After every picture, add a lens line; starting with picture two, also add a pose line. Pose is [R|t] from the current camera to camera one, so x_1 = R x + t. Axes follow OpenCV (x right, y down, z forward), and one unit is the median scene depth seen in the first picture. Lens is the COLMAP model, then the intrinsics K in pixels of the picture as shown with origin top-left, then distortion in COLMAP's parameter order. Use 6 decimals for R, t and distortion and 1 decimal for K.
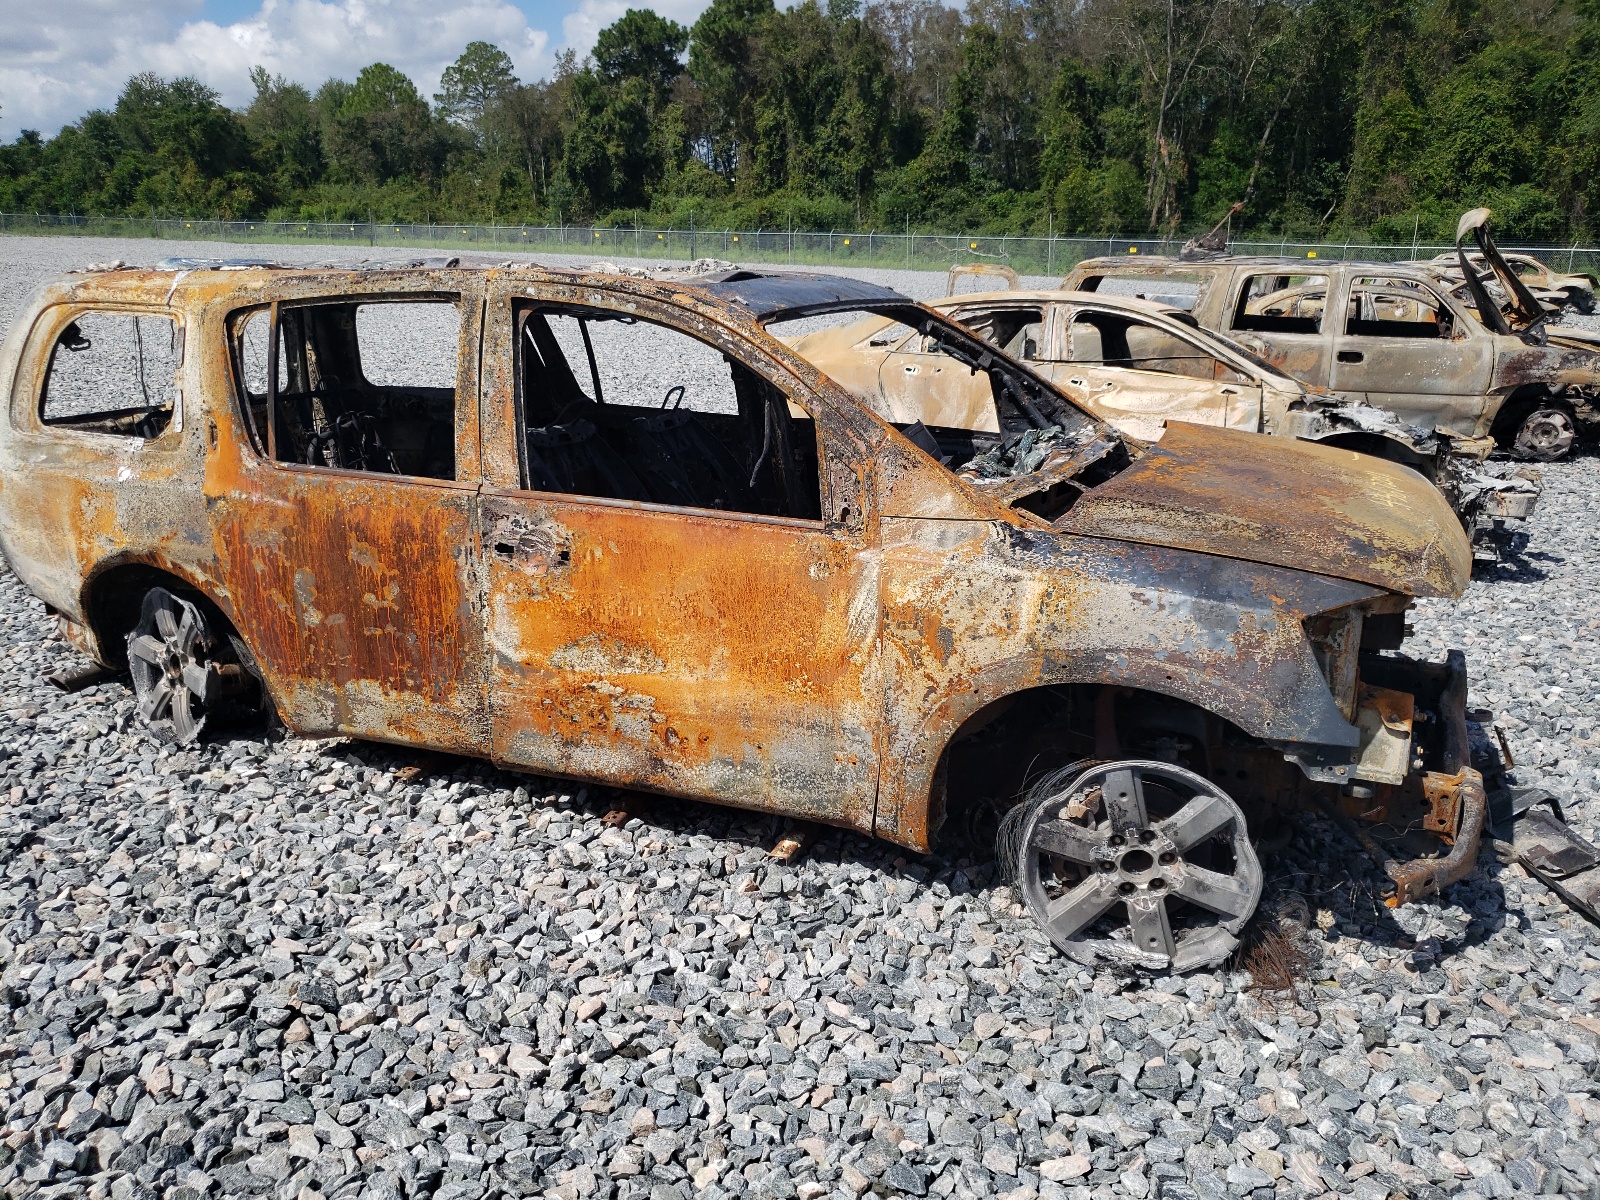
lens RADIAL K [[1209.1, 0, 705.8], [0, 1209.1, 593.9], [0, 0, 1]] dist [0.087498, -0.200490]
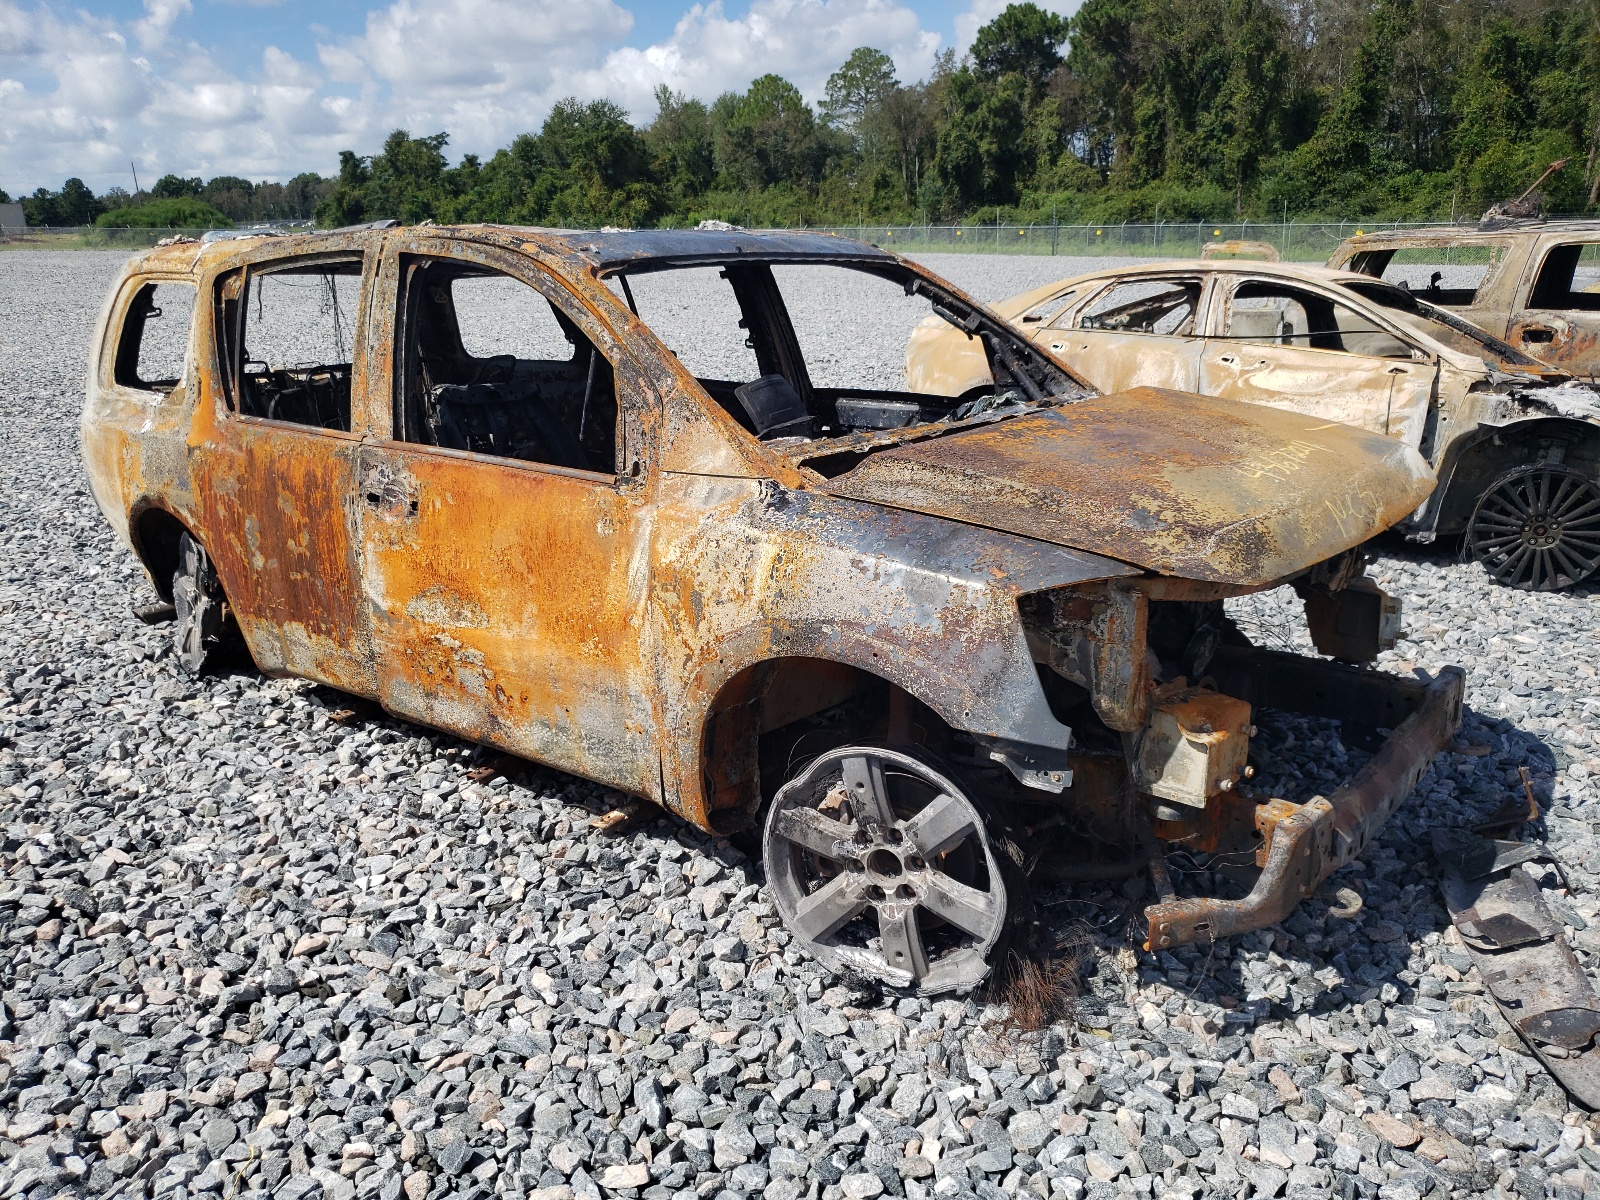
lens RADIAL K [[1200.0, 0, 800.0], [0, 1200.0, 600.0], [0, 0, 1]] dist [0.012271, 0.005802]
pose [[0.964066, 0.054593, -0.259992, 0.417793], [-0.053581, 0.998503, 0.010982, 0.016712], [0.260203, 0.003343, 0.965548, 0.110990]]
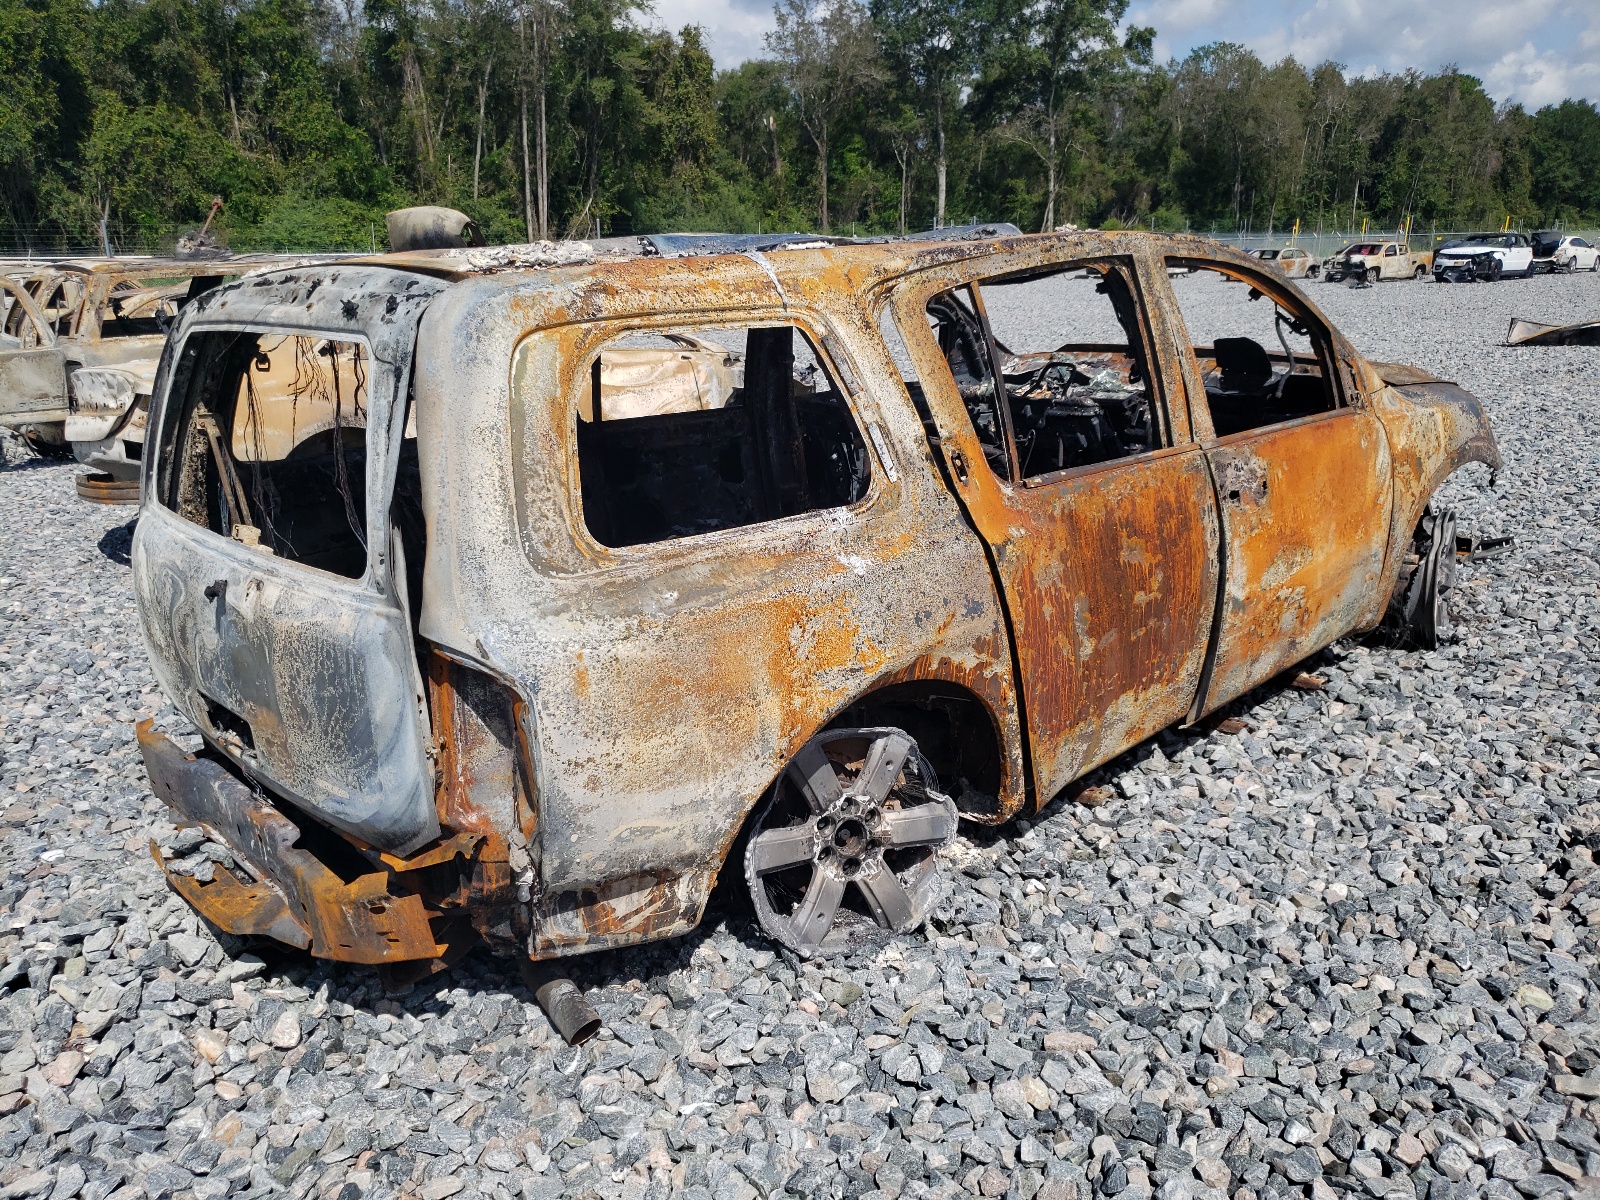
lens RADIAL K [[1200.0, 0, 800.0], [0, 1200.0, 600.0], [0, 0, 1]] dist [0.012271, 0.005802]
pose [[0.412030, -0.276649, 0.868157, -1.147277], [0.281592, 0.944814, 0.167432, -0.213340], [-0.866566, 0.175479, 0.467194, 0.795316]]
